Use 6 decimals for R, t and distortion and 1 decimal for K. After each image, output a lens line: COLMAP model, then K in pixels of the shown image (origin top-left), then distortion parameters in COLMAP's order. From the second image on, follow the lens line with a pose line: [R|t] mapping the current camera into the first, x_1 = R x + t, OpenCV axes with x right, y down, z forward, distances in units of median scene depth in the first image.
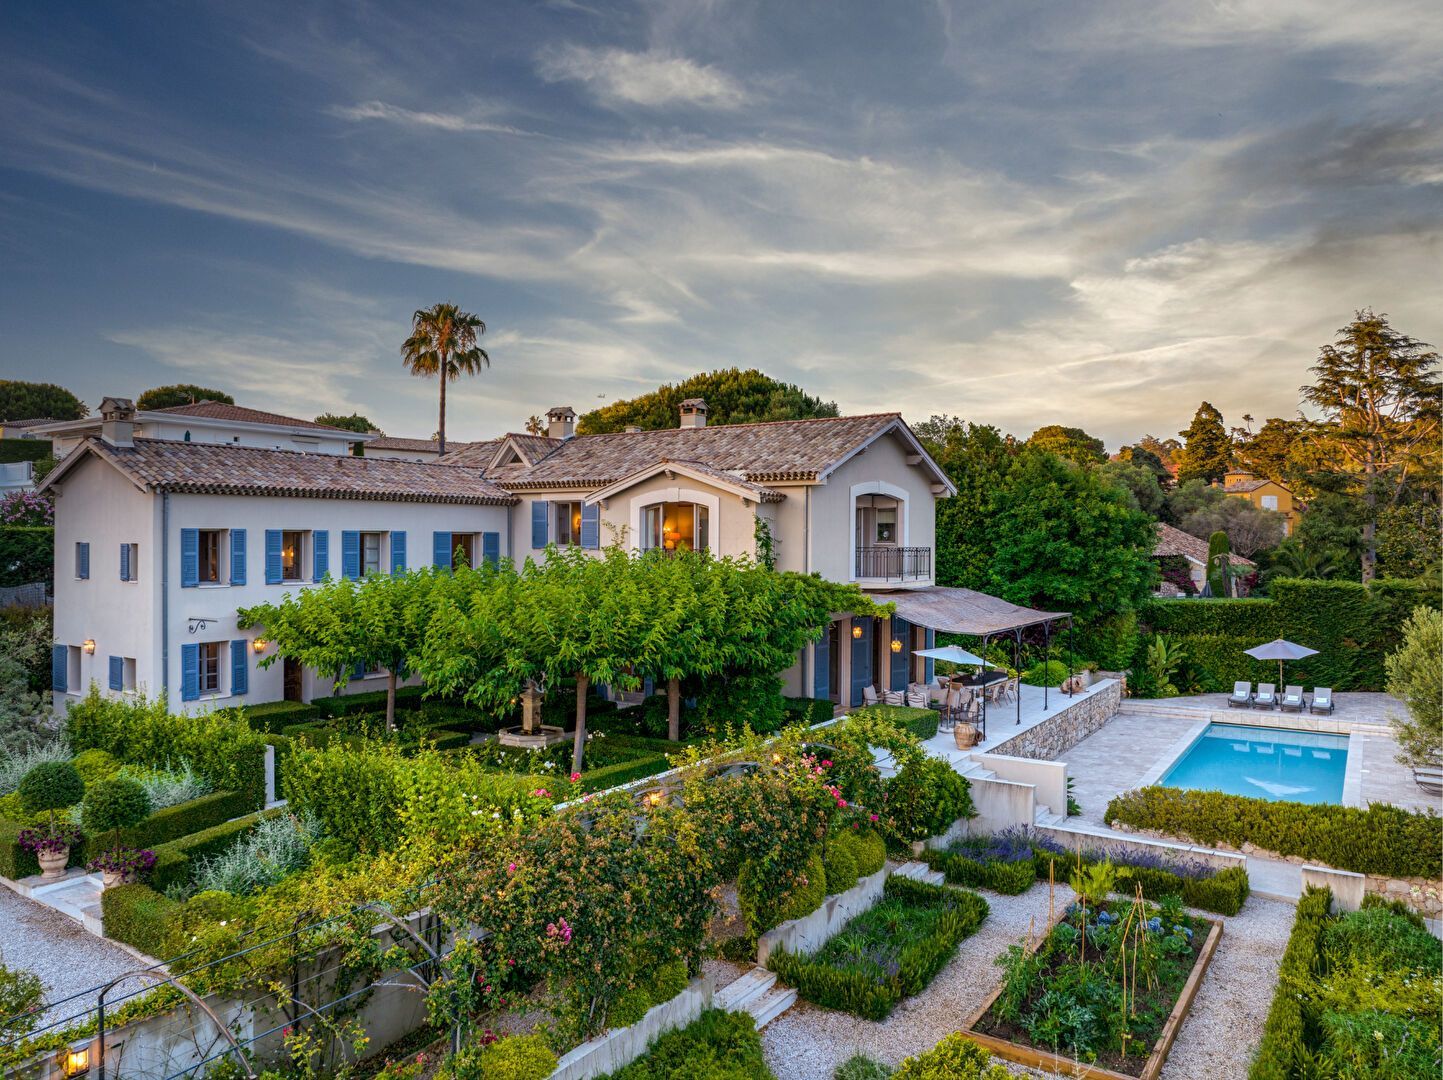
lens RADIAL K [[1011.5, 0, 721.5], [0, 1011.5, 540.0], [0, 0, 1]] dist [-0.033522, 0.000862]
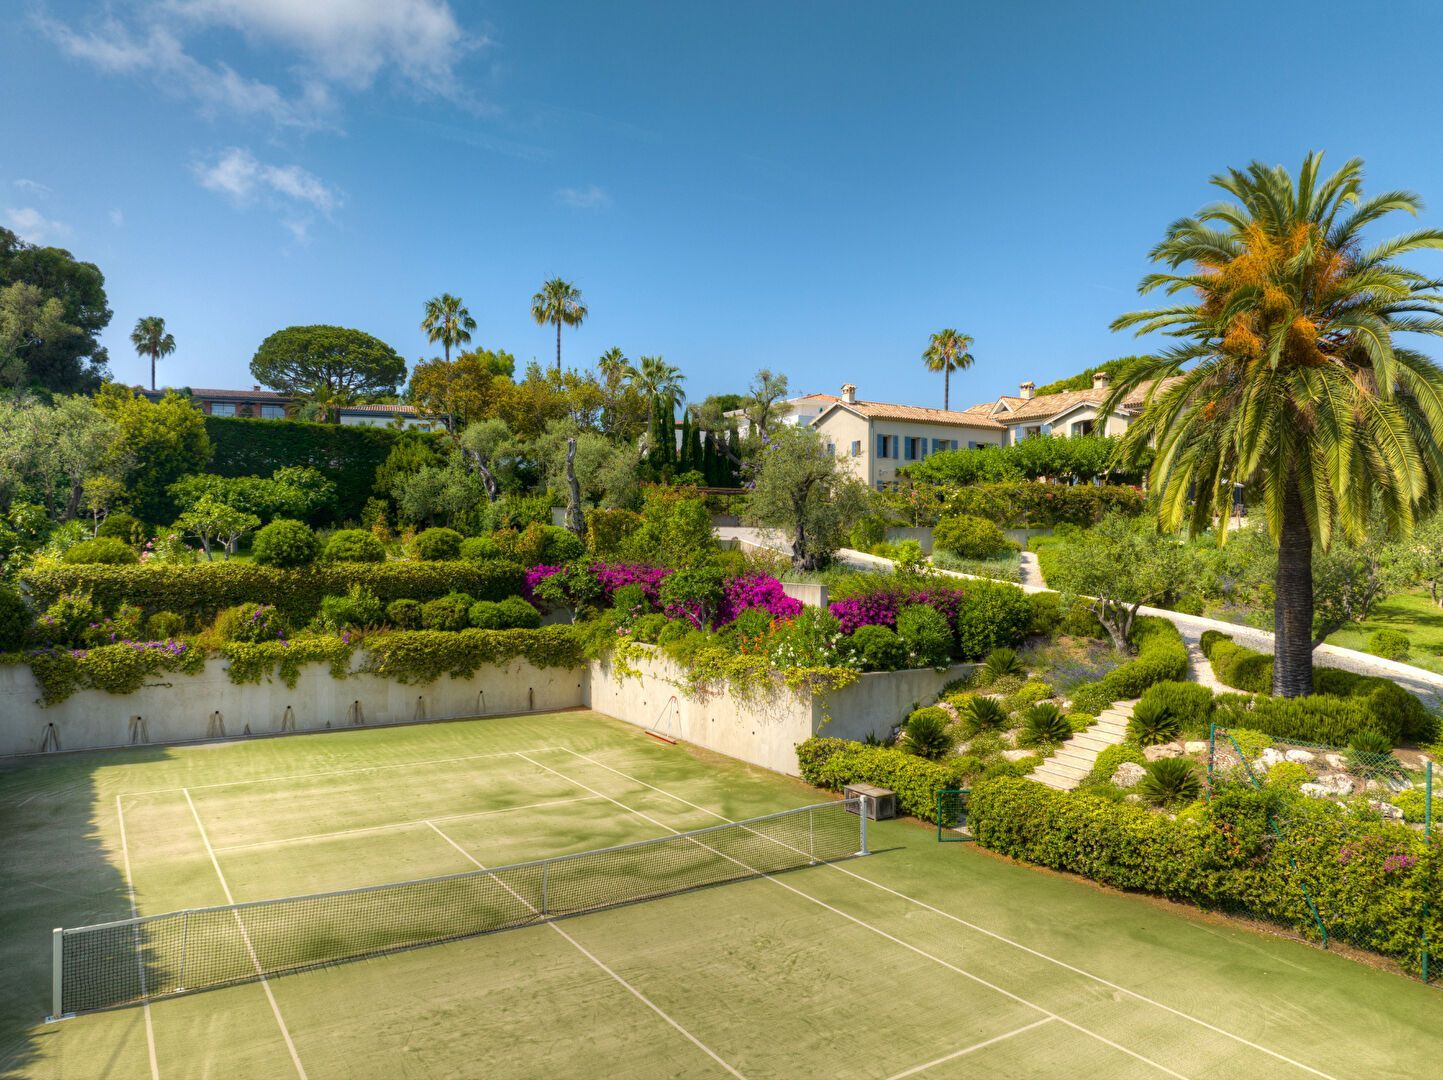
lens RADIAL K [[1011.5, 0, 721.5], [0, 1011.5, 540.0], [0, 0, 1]] dist [-0.033522, 0.000862]
pose [[0.913891, -0.001530, -0.405956, 0.088617], [-0.000526, 0.999988, -0.004953, 0.186135], [0.405959, 0.004740, 0.913879, -1.021572]]
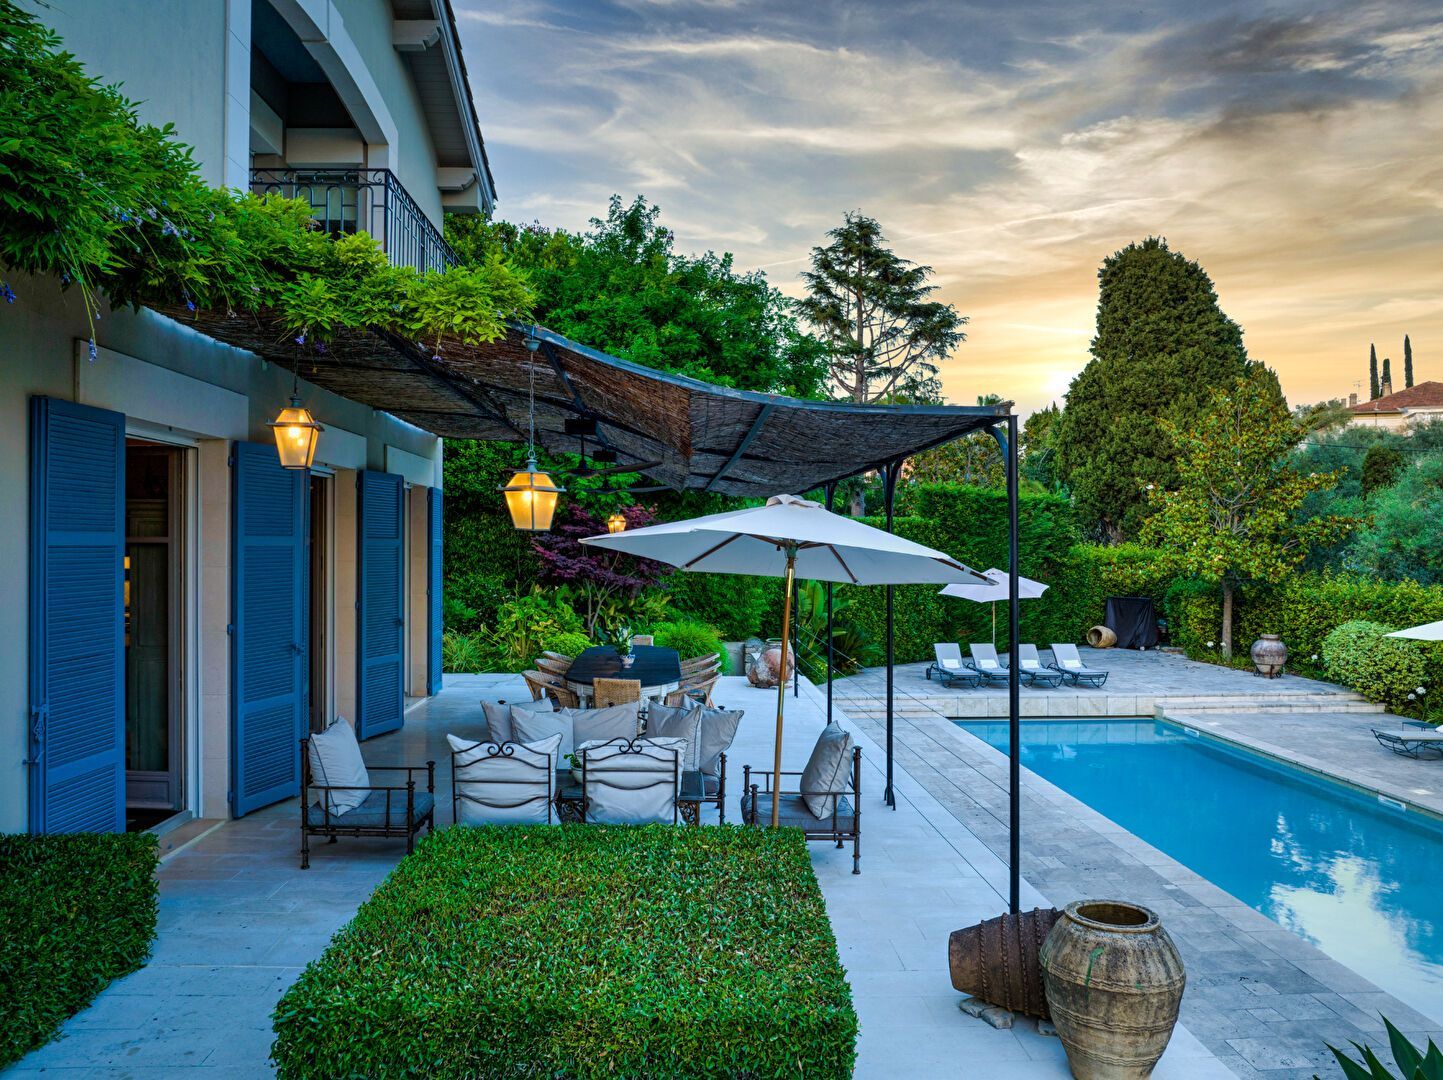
lens RADIAL K [[1017.4, 0, 719.6], [0, 1017.4, 543.0], [0, 0, 1]] dist [-0.034494, -0.000433]
pose [[0.806775, -0.003271, 0.590850, 0.069014], [0.003457, 0.999994, 0.000817, 0.086345], [-0.590849, 0.001383, 0.806781, 0.630487]]
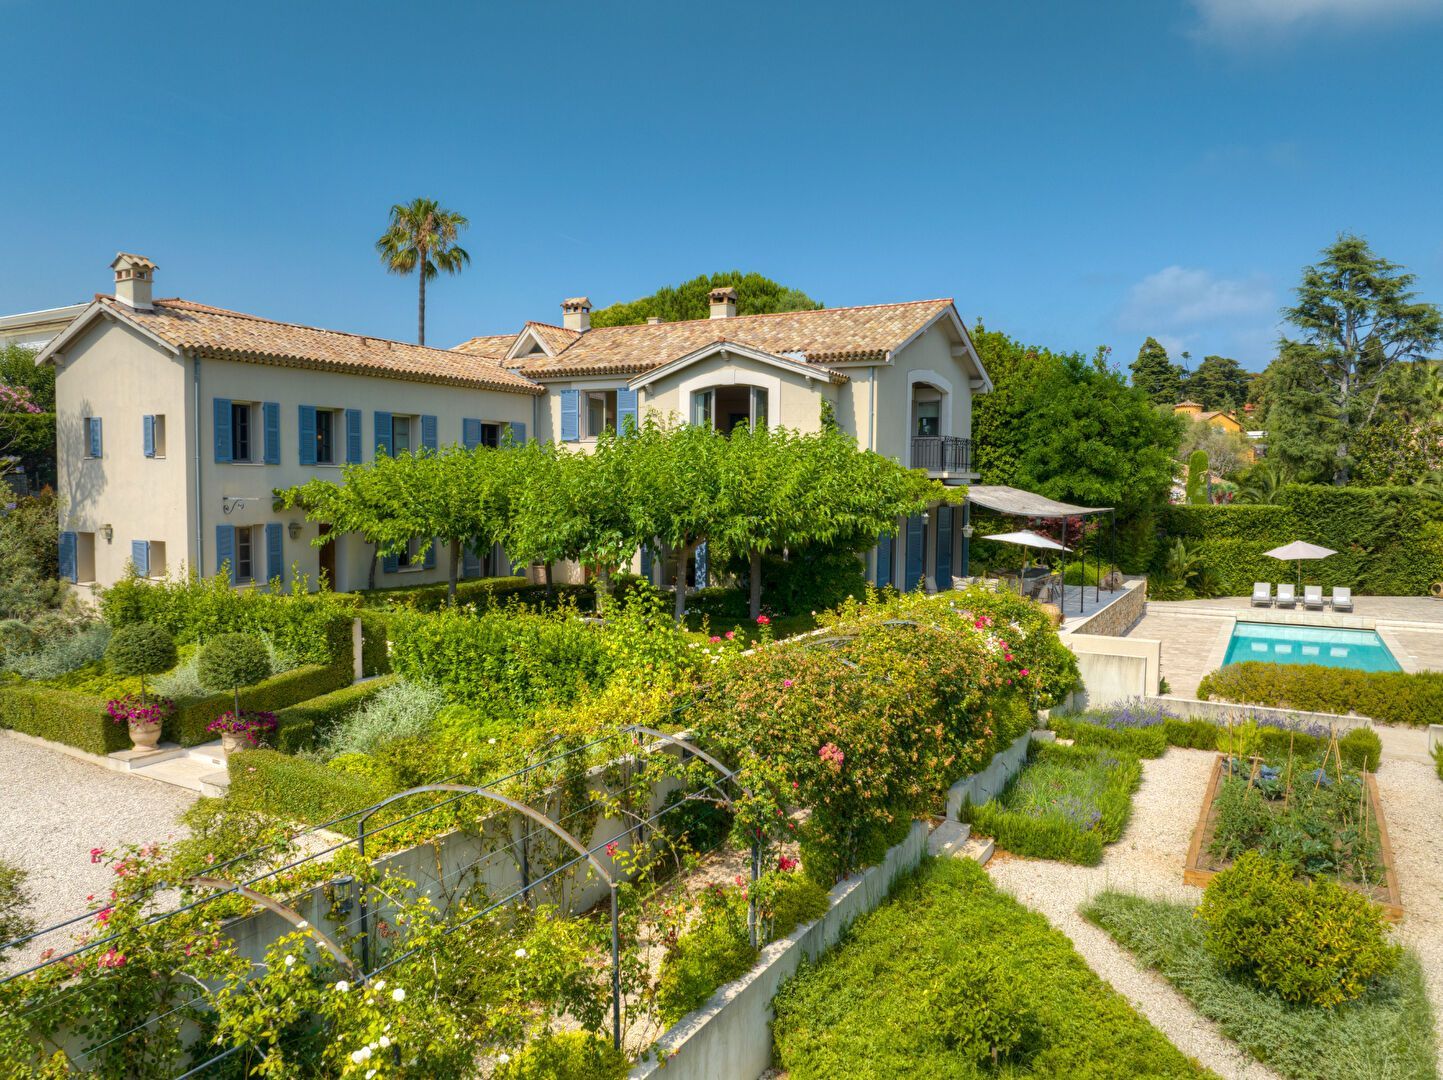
lens RADIAL K [[1017.4, 0, 719.6], [0, 1017.4, 543.0], [0, 0, 1]] dist [-0.034494, -0.000433]
pose [[0.997355, -0.001217, 0.072680, -0.103336], [-0.003105, 0.998234, 0.059316, 0.044794], [-0.072624, -0.059385, 0.995590, 0.032977]]
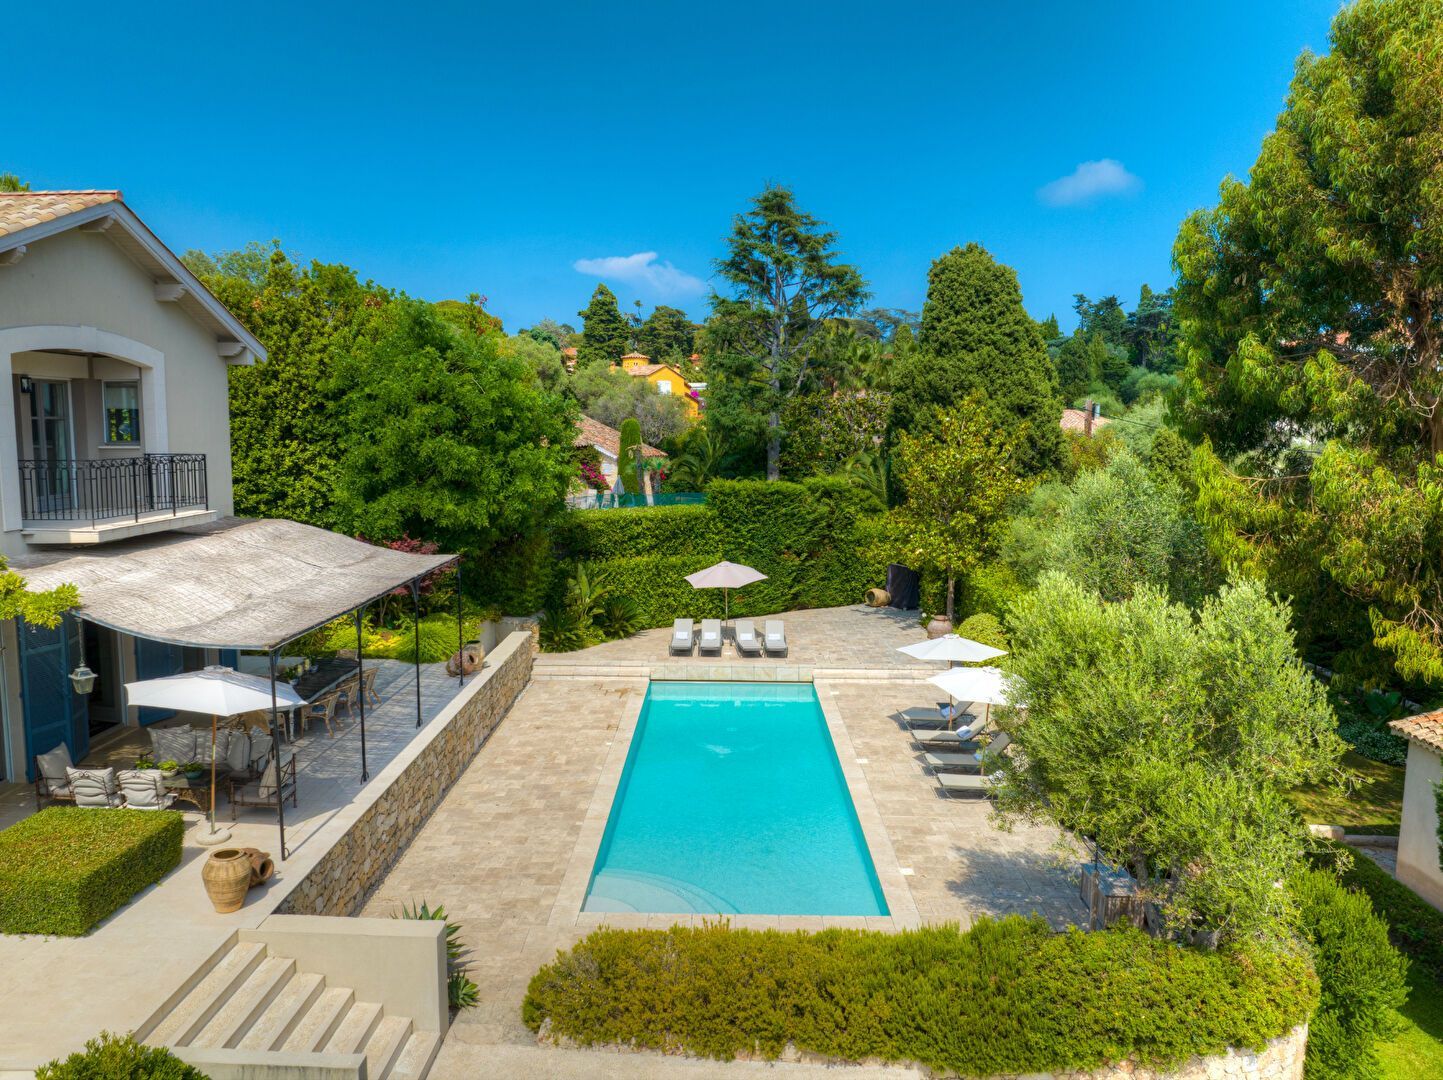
lens RADIAL K [[1017.4, 0, 719.6], [0, 1017.4, 543.0], [0, 0, 1]] dist [-0.034494, -0.000433]
pose [[0.841470, -0.060905, 0.536861, 0.133137], [-0.003097, 0.993066, 0.117515, -0.009143], [-0.540296, -0.100548, 0.835446, 0.352259]]
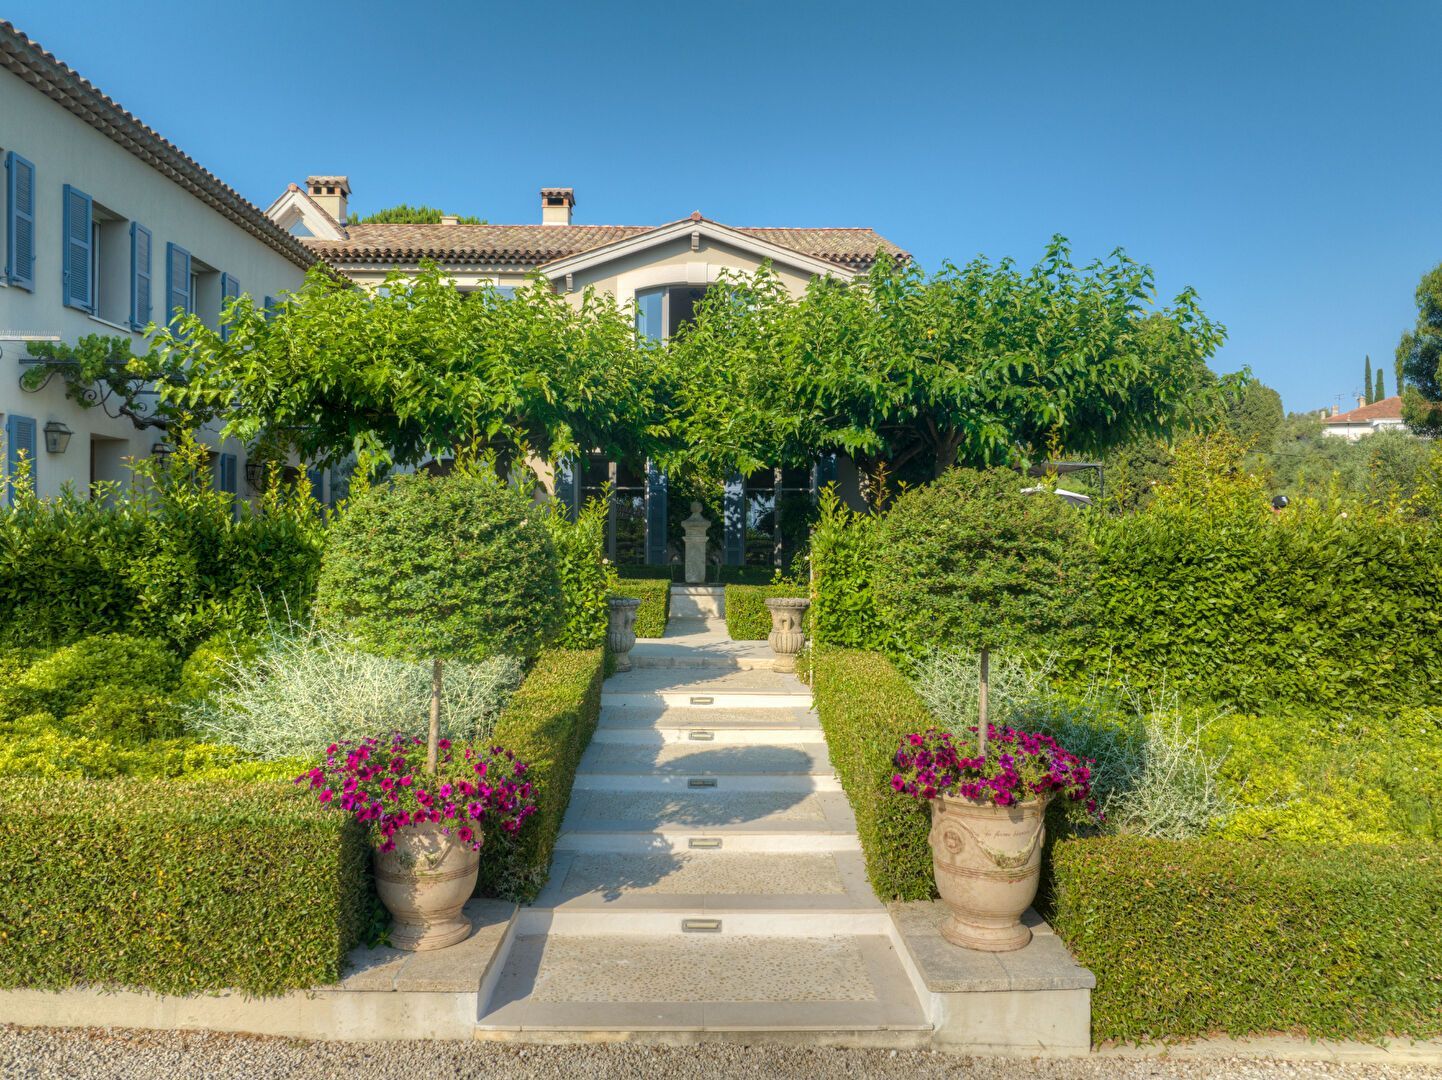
lens RADIAL K [[1010.8, 0, 721.0], [0, 1010.8, 540.0], [0, 0, 1]] dist [-0.033522, 0.000862]
pose [[0.818527, -0.003484, 0.574458, -0.352154], [0.003349, 0.999994, 0.001292, 0.112226], [-0.574459, 0.000866, 0.818533, 0.354556]]
